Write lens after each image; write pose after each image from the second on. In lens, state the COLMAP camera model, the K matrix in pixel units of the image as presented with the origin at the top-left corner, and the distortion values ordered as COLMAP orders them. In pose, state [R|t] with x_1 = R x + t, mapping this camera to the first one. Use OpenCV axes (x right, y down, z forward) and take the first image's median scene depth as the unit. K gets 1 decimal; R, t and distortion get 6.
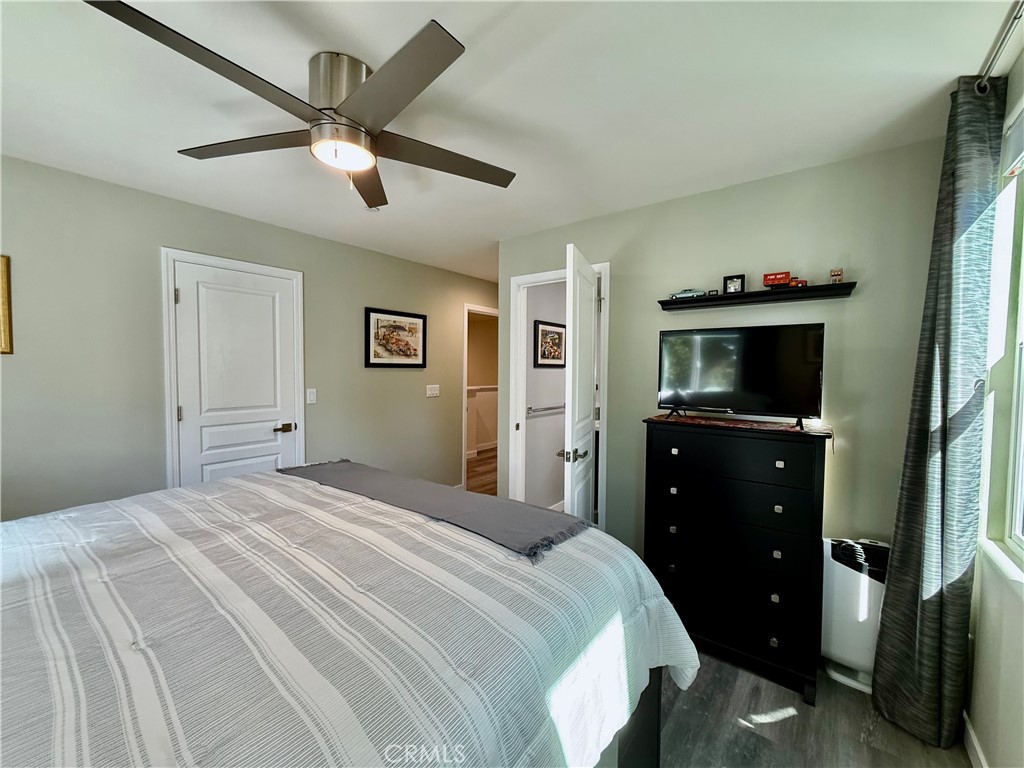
lens RADIAL K [[410.9, 0, 511.4], [0, 410.9, 381.1], [0, 0, 1]] dist [-0.002689, -0.000359]
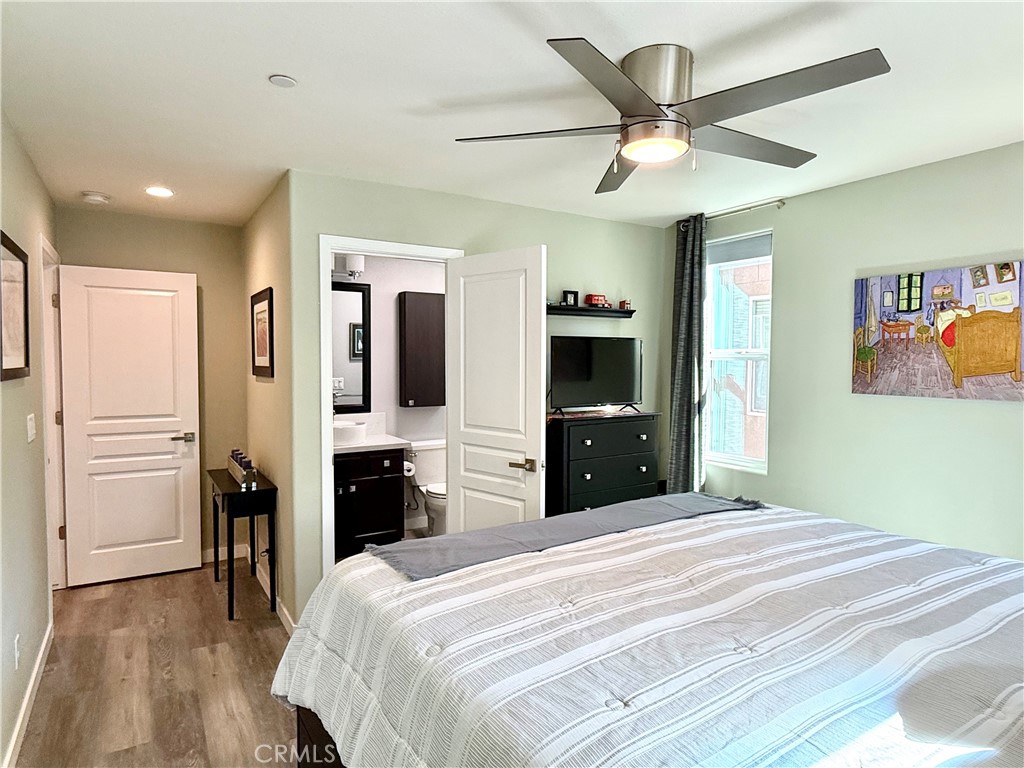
lens RADIAL K [[601.0, 0, 512.3], [0, 601.0, 386.1], [0, 0, 1]] dist [-0.002907, -0.000972]
pose [[0.361289, -0.053003, 0.930946, -1.726410], [0.026477, 0.998564, 0.046578, -0.101790], [-0.932078, 0.007821, 0.362173, 0.796327]]
